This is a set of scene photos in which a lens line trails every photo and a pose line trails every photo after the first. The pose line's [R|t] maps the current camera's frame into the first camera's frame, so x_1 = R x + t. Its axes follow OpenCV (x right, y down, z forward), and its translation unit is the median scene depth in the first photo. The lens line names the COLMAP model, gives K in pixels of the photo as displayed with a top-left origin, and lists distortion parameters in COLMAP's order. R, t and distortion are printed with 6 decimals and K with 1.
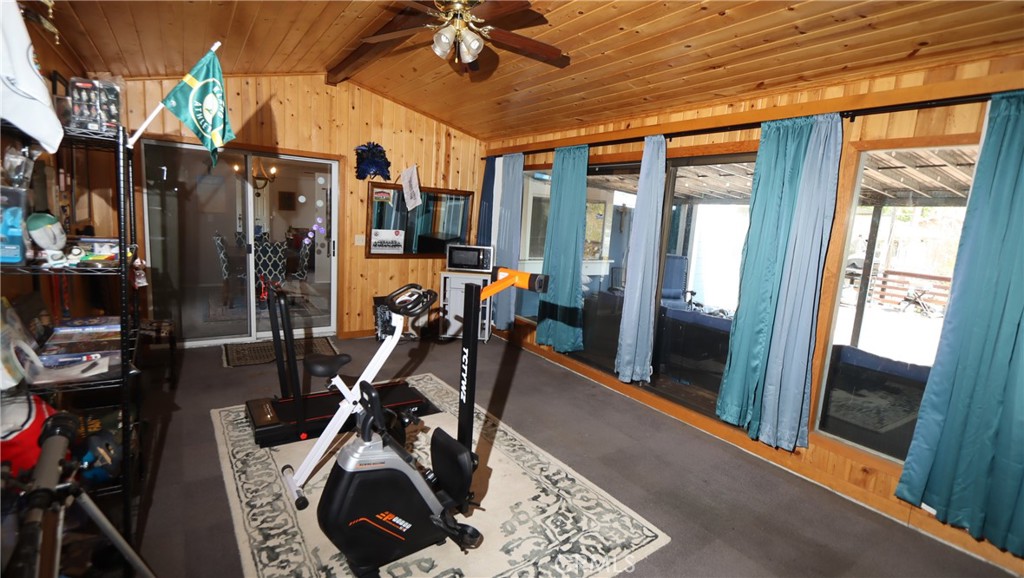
lens RADIAL K [[463.4, 0, 512.0], [0, 463.4, 289.0], [0, 0, 1]] dist [0.012042, -0.000438]
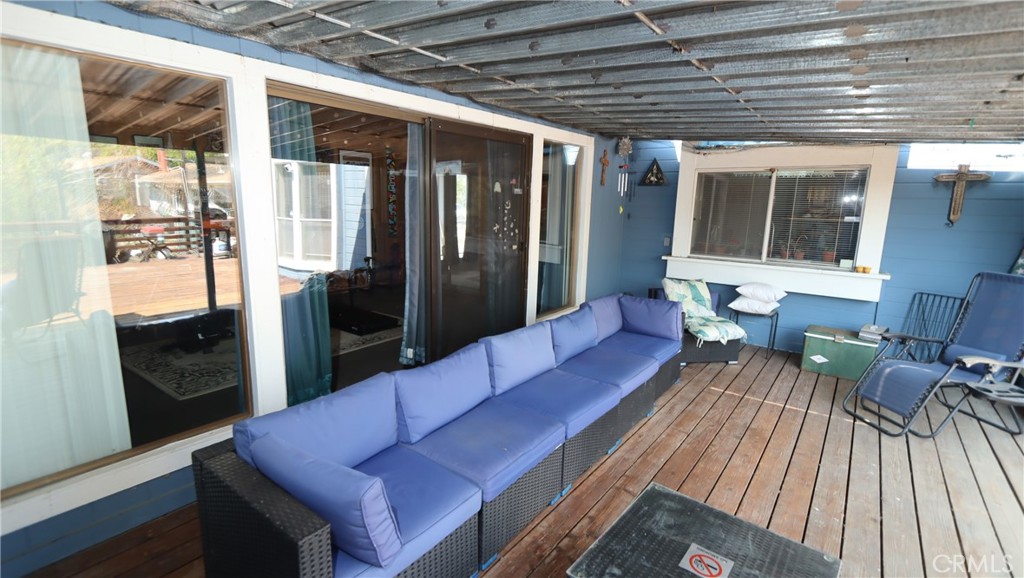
lens RADIAL K [[463.4, 0, 512.0], [0, 463.4, 289.0], [0, 0, 1]] dist [0.012042, -0.000438]
pose [[0.301190, 0.120099, -0.945971, 2.024006], [-0.149189, 0.985755, 0.077649, -0.085393], [0.941821, 0.117741, 0.314817, 1.490393]]
